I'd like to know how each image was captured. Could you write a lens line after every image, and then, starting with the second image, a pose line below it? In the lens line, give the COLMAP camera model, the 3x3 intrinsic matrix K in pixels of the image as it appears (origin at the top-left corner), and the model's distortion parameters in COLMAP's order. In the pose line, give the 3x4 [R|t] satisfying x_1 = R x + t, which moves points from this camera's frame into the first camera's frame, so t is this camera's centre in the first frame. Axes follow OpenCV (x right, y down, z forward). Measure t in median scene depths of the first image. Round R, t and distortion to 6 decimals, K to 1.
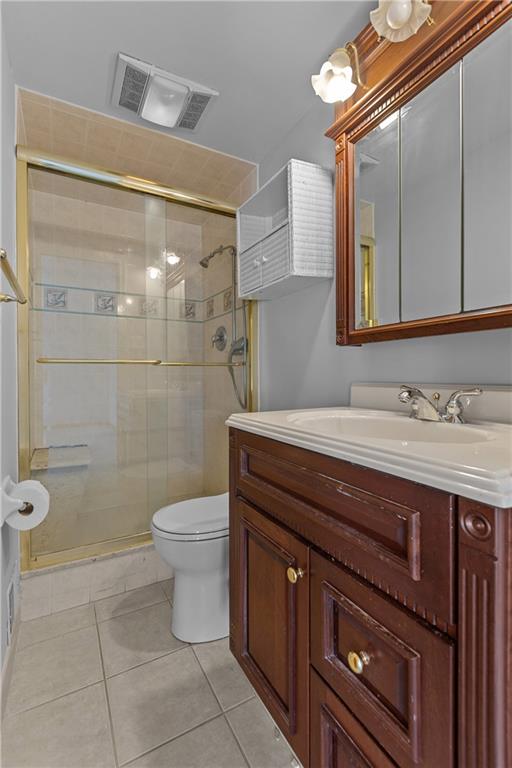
lens RADIAL K [[344.3, 0, 254.7], [0, 344.3, 380.4], [0, 0, 1]] dist [0.002008, -0.000266]
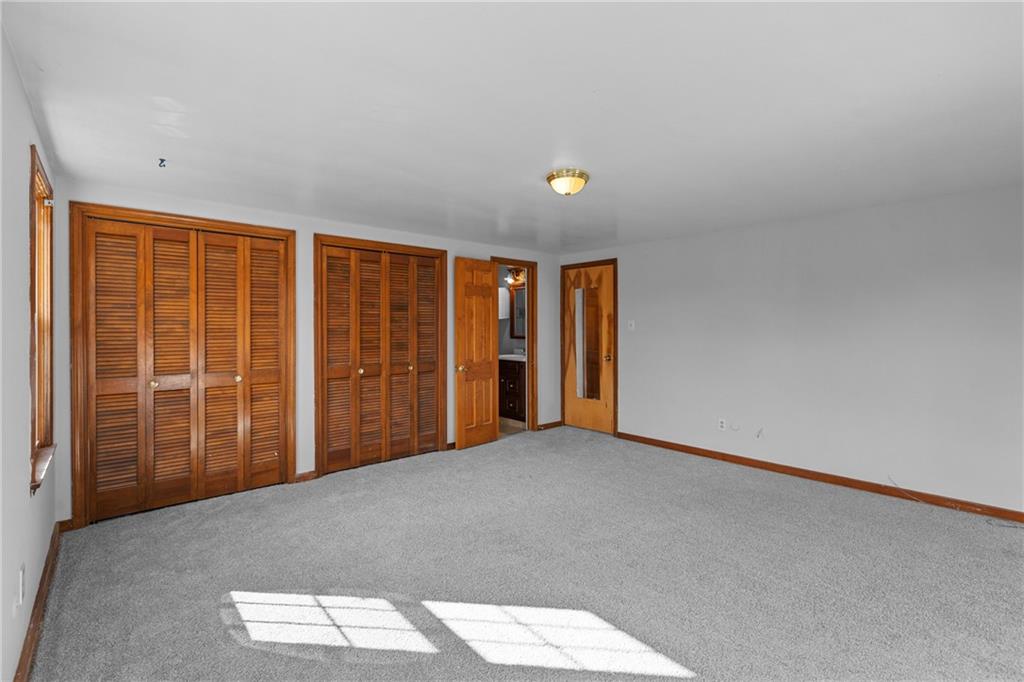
lens RADIAL K [[459.1, 0, 511.7], [0, 459.1, 338.2], [0, 0, 1]] dist [0.002008, -0.000266]
pose [[0.976694, 0.005628, 0.214562, -0.858321], [-0.004837, 0.999979, -0.004212, -0.080751], [-0.214582, 0.003077, 0.976701, -4.062799]]
